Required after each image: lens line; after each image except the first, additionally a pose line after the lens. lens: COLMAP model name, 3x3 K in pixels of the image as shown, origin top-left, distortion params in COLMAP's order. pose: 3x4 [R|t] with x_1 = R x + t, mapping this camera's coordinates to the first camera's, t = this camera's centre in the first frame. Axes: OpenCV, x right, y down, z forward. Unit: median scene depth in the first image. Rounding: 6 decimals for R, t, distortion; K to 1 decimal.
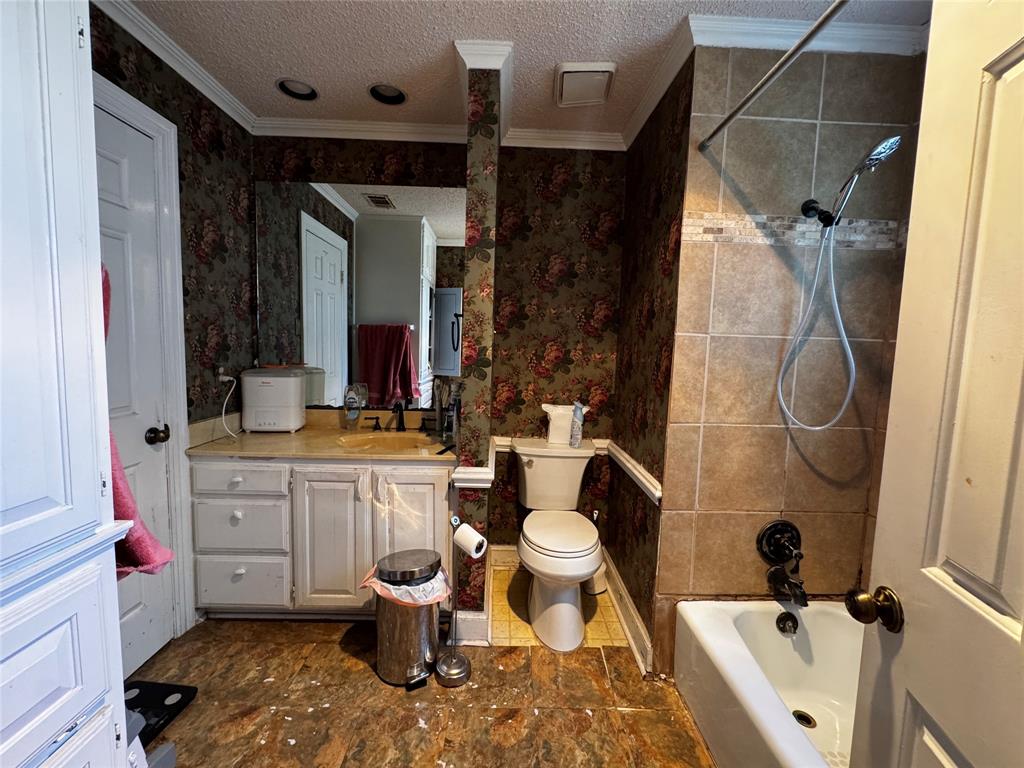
lens RADIAL K [[410.3, 0, 513.4], [0, 410.3, 381.2], [0, 0, 1]] dist [-0.001665, 0.000043]
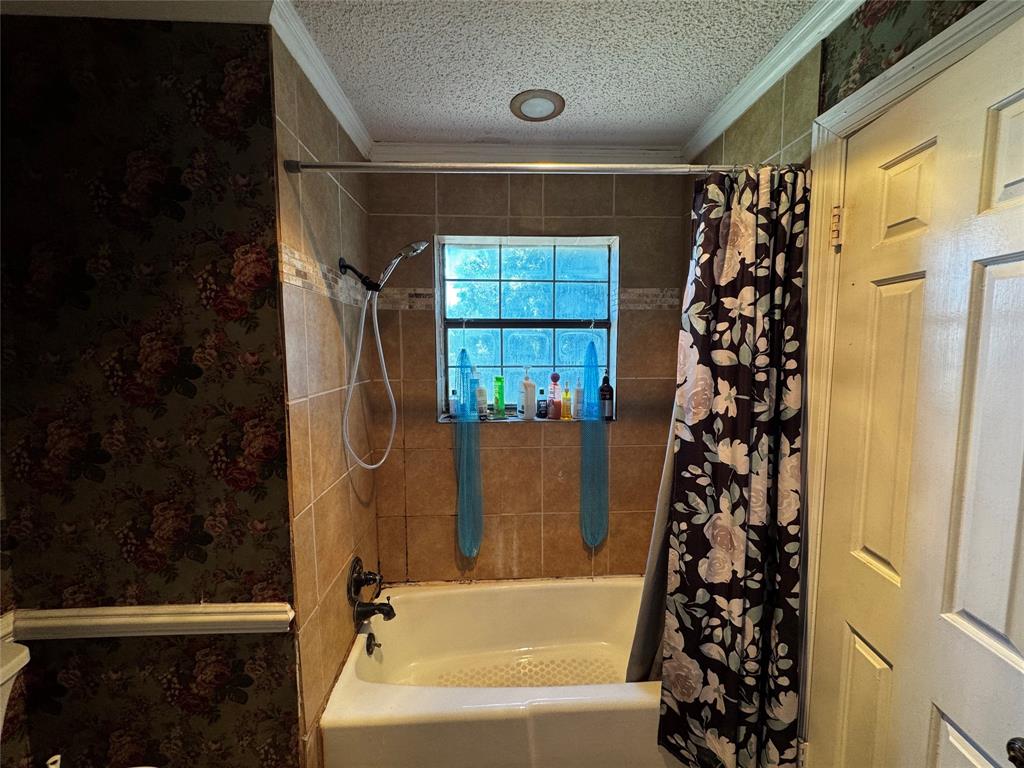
lens RADIAL K [[410.3, 0, 513.4], [0, 410.3, 381.2], [0, 0, 1]] dist [-0.001665, 0.000043]
pose [[-0.017611, -0.113081, 0.993430, -0.340538], [0.085568, 0.989768, 0.114181, -0.194989], [-0.996177, 0.087017, -0.007754, 0.563686]]
